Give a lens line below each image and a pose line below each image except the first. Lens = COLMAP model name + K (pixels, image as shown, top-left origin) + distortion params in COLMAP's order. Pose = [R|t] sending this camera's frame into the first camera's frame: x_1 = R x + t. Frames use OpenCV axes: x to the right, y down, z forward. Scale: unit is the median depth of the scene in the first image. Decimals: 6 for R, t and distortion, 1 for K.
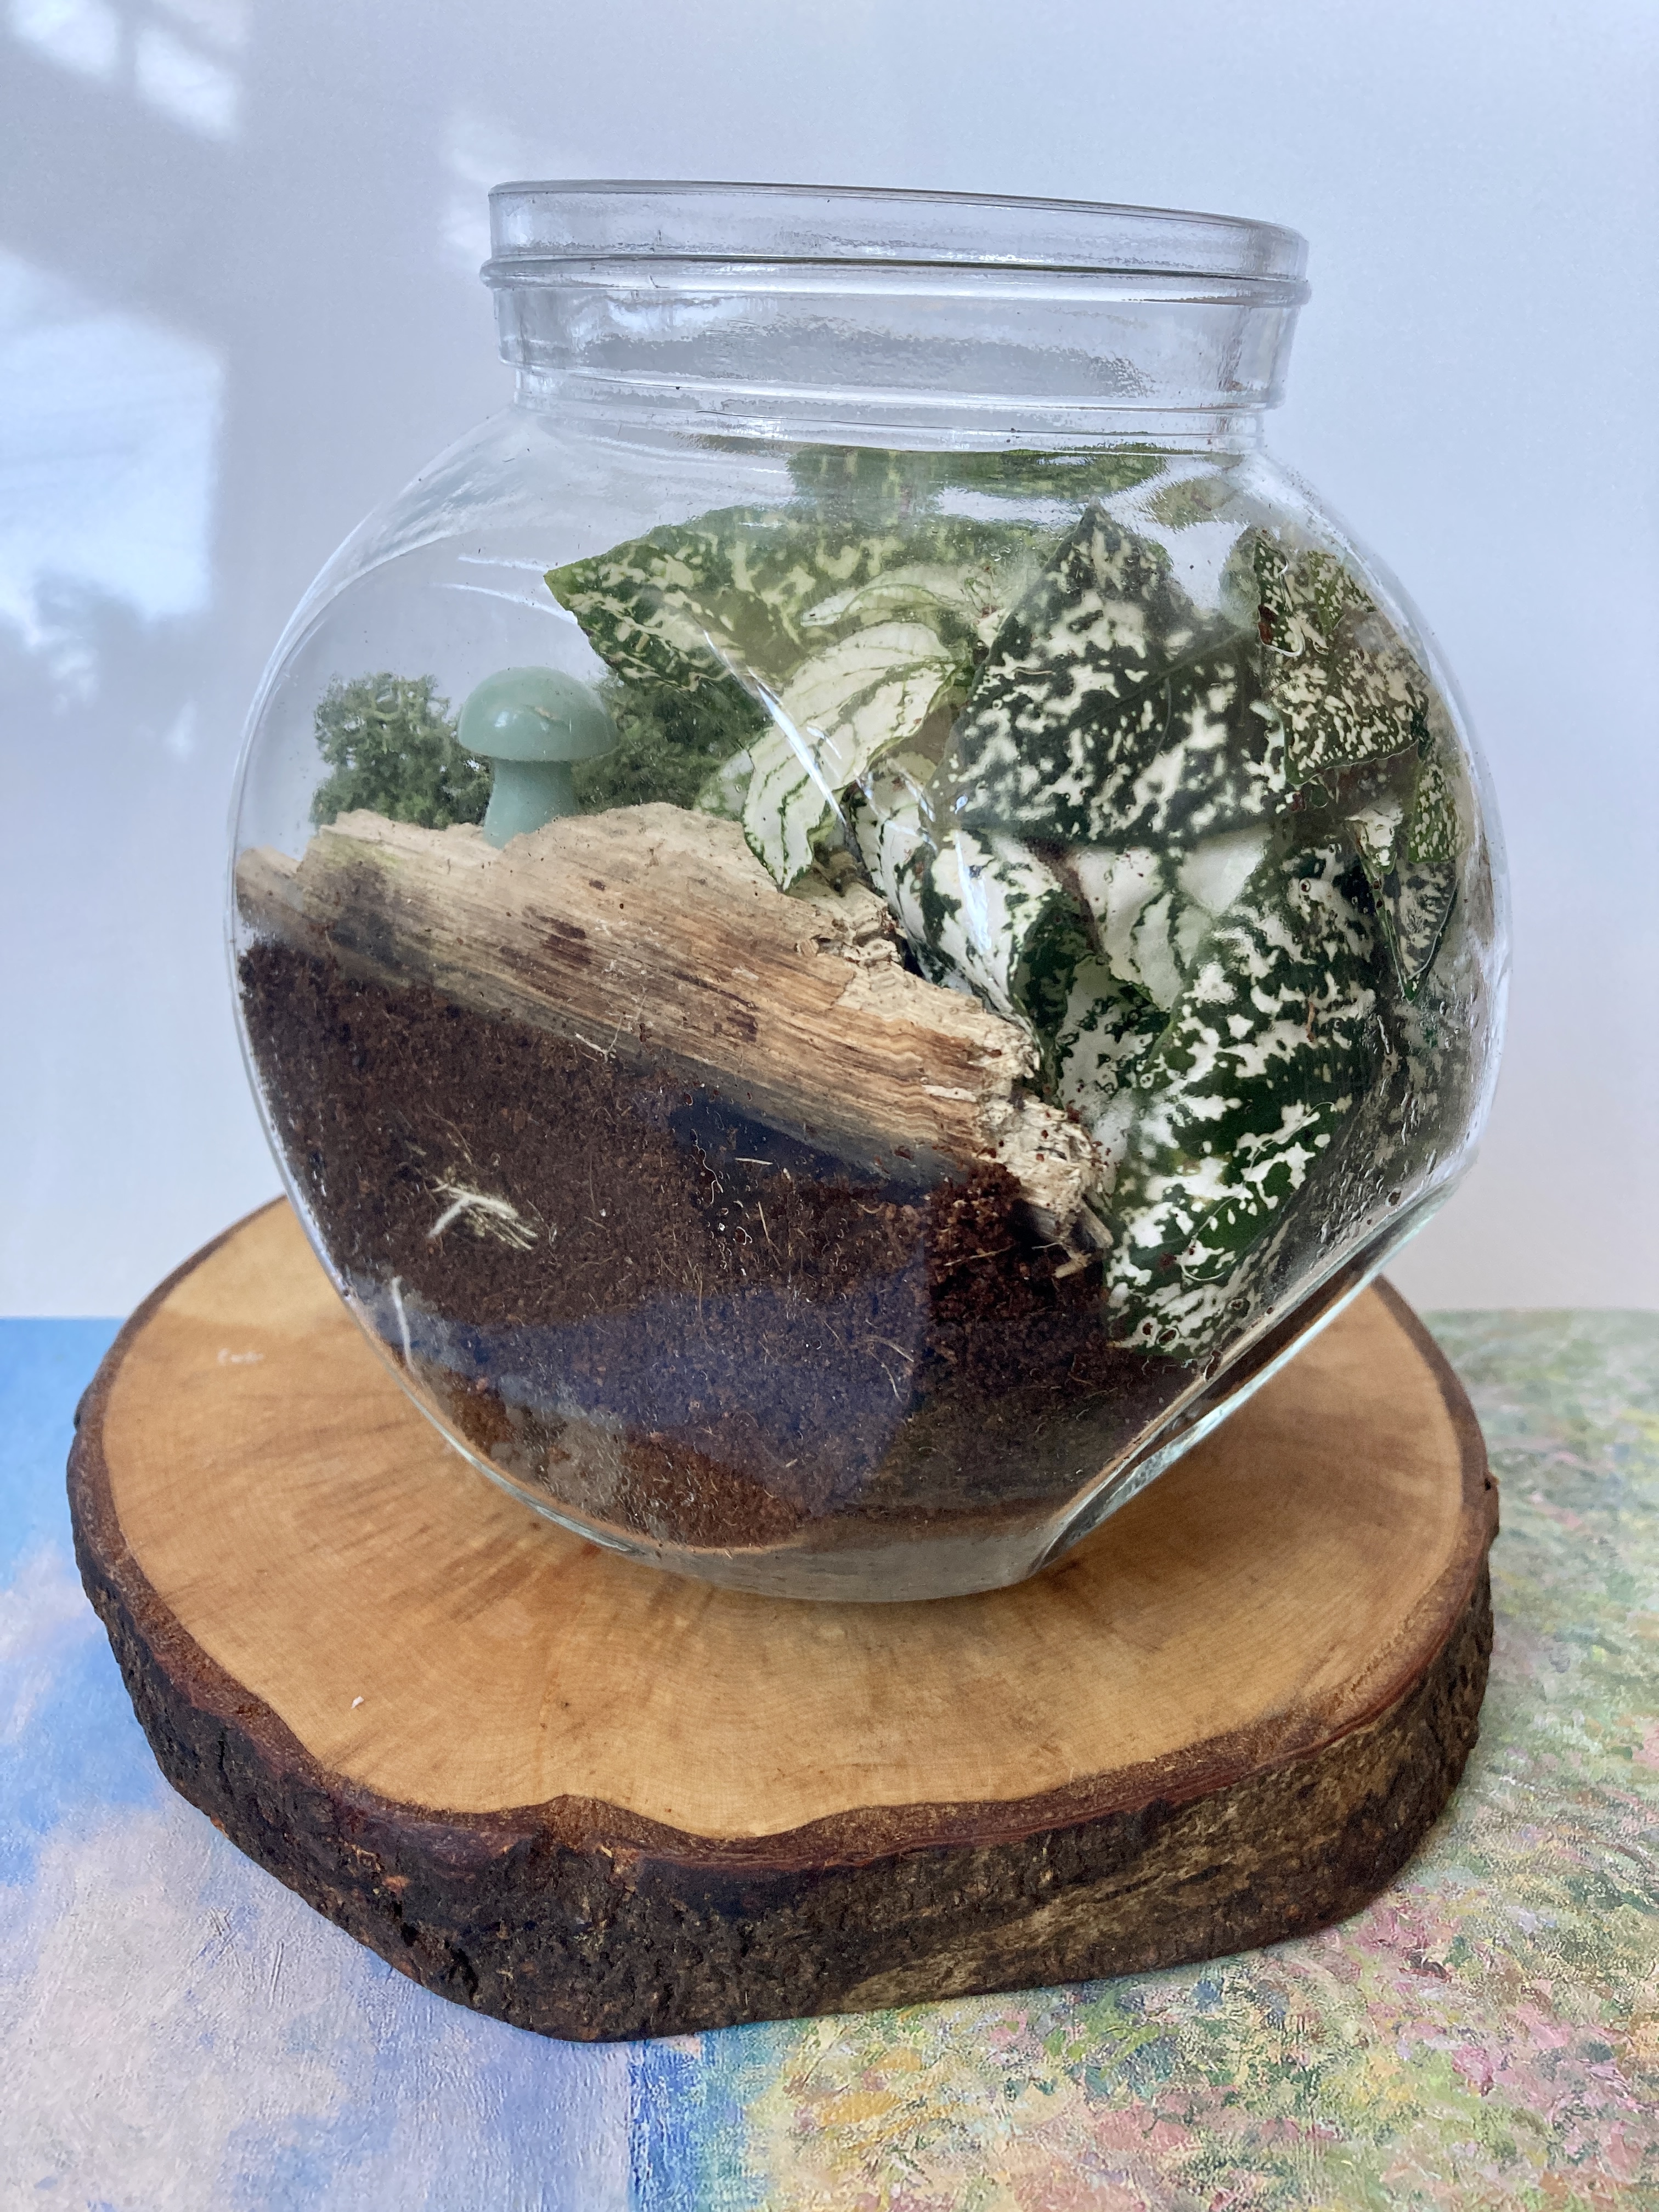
lens RADIAL K [[1799.1, 0, 843.5], [0, 1799.1, 1108.4], [0, 0, 1]] dist [-0.005831, 0.001839]
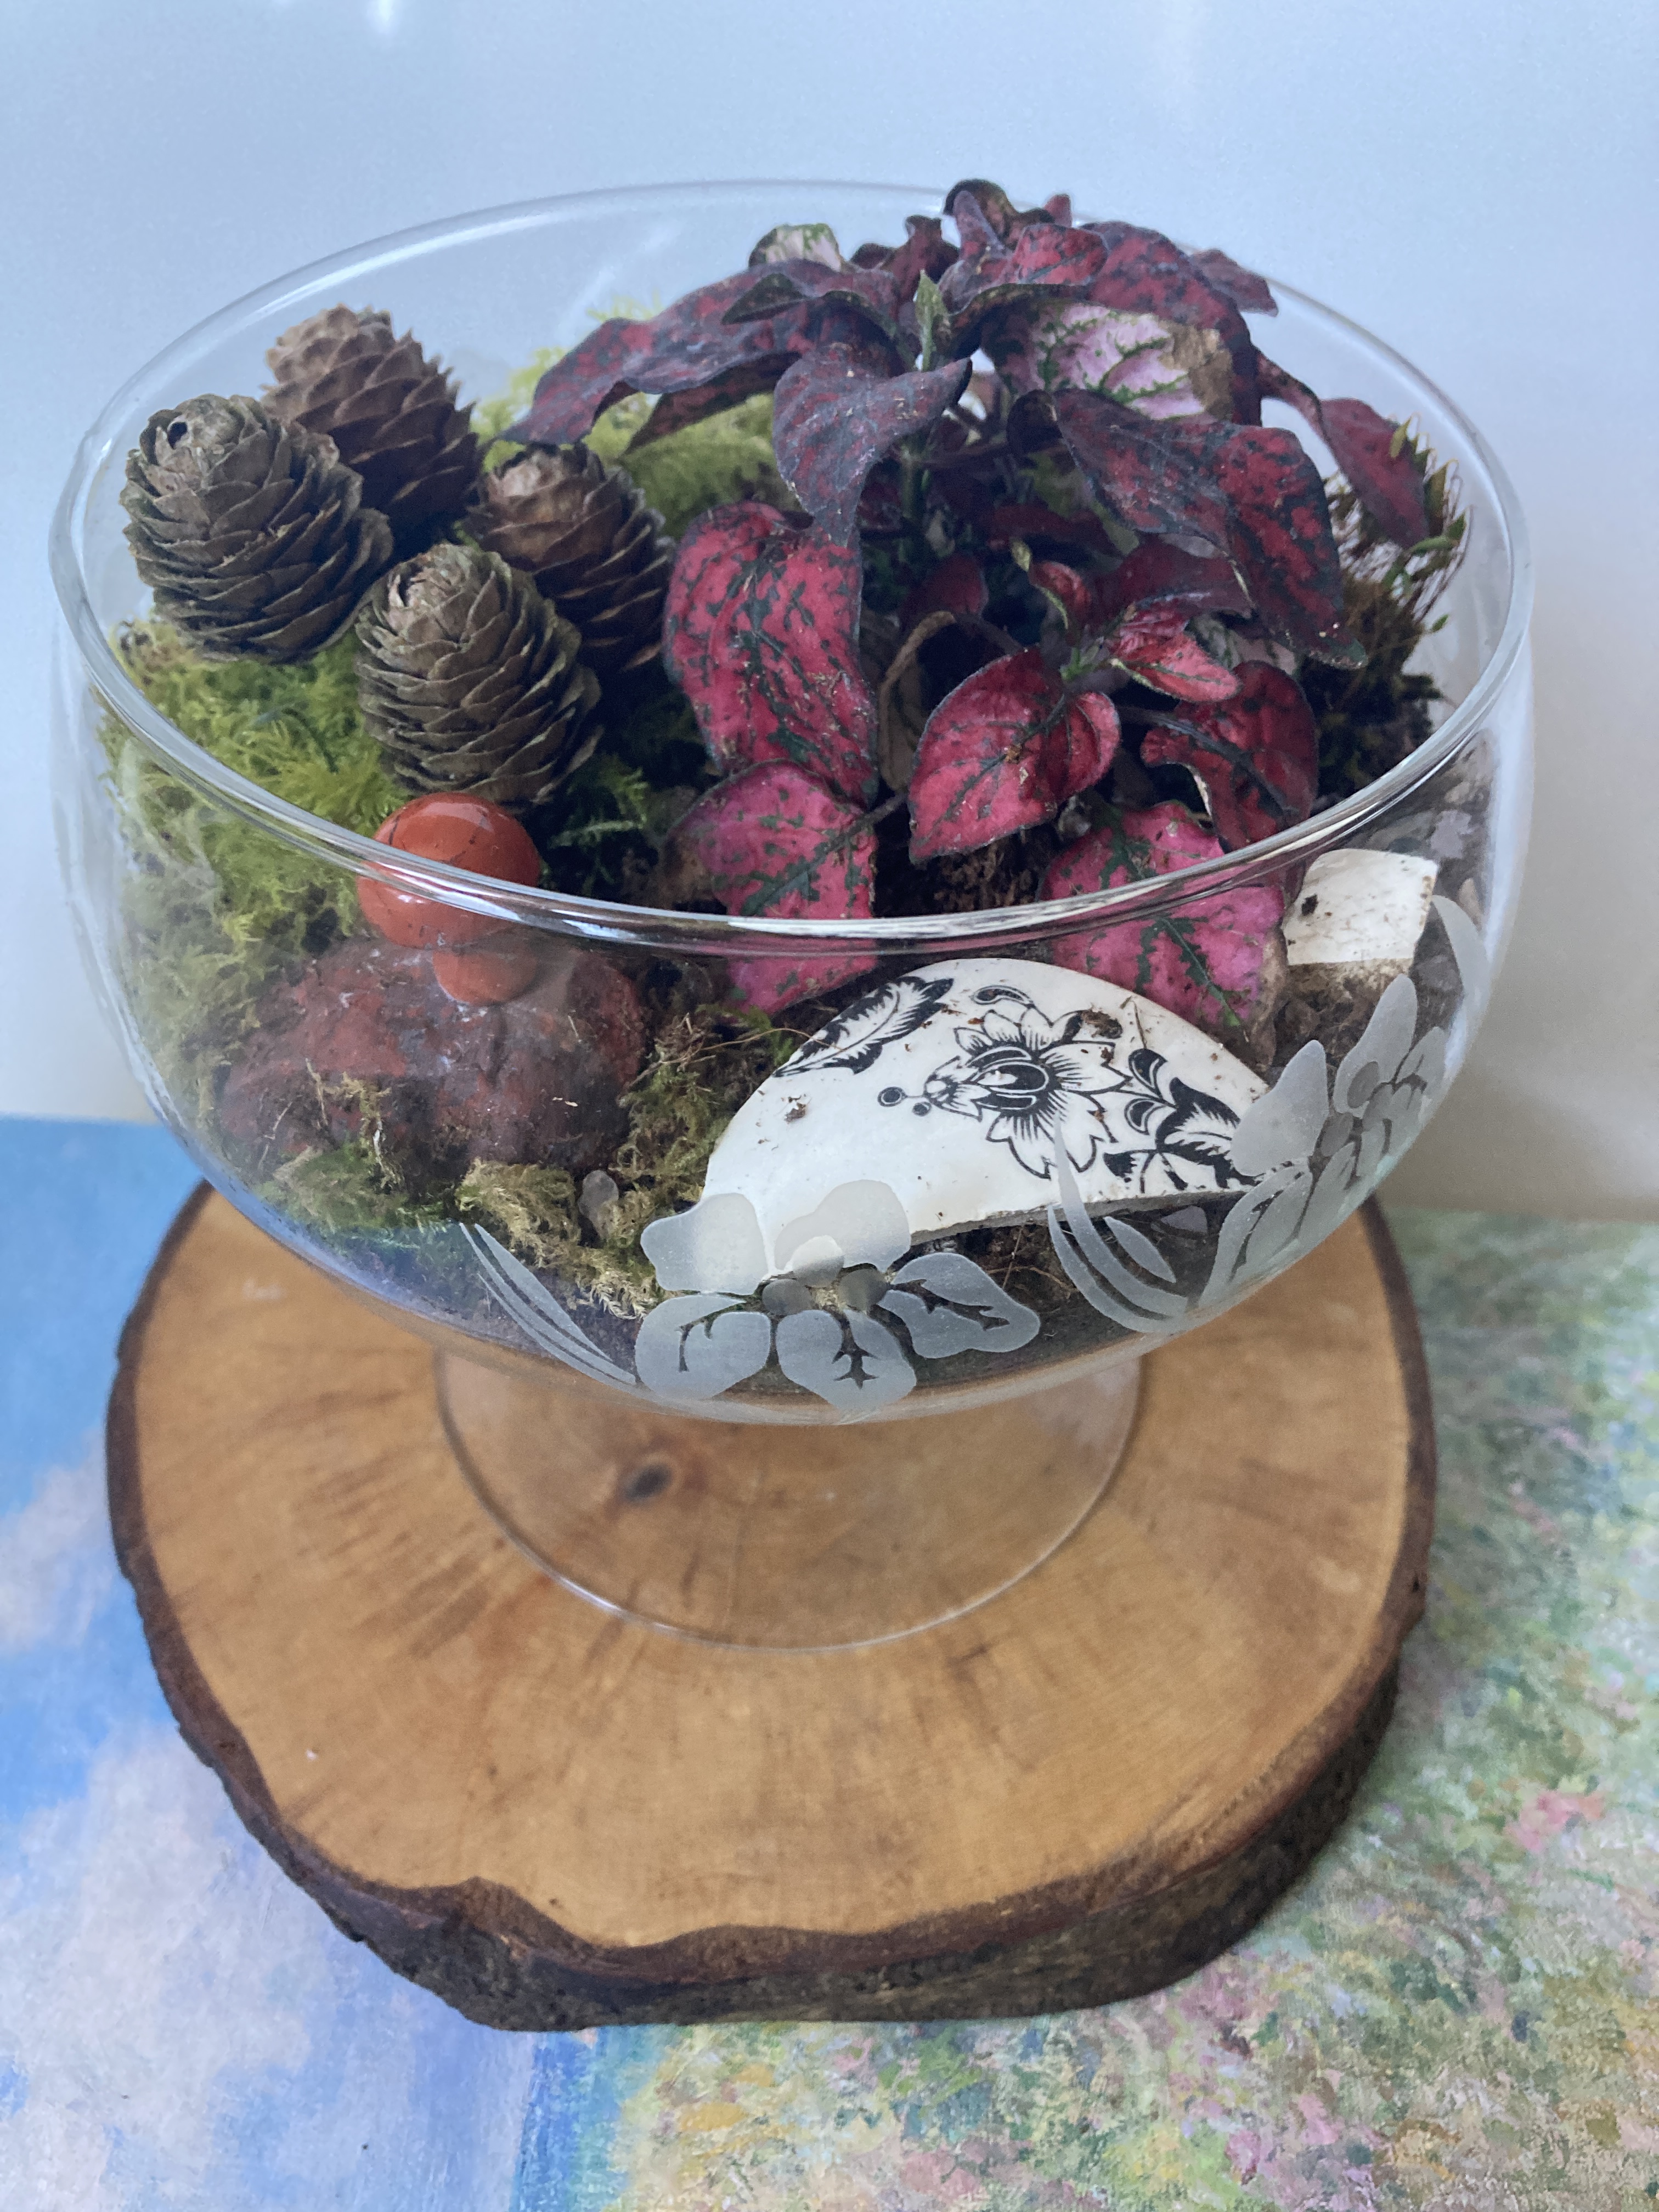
lens RADIAL K [[1799.1, 0, 815.9], [0, 1799.1, 1099.5], [0, 0, 1]] dist [-0.005831, 0.001839]
pose [[0.986759, 0.102679, -0.125550, 0.148713], [-0.048413, 0.925268, 0.376213, -0.507493], [0.154796, -0.365153, 0.917988, 0.133938]]
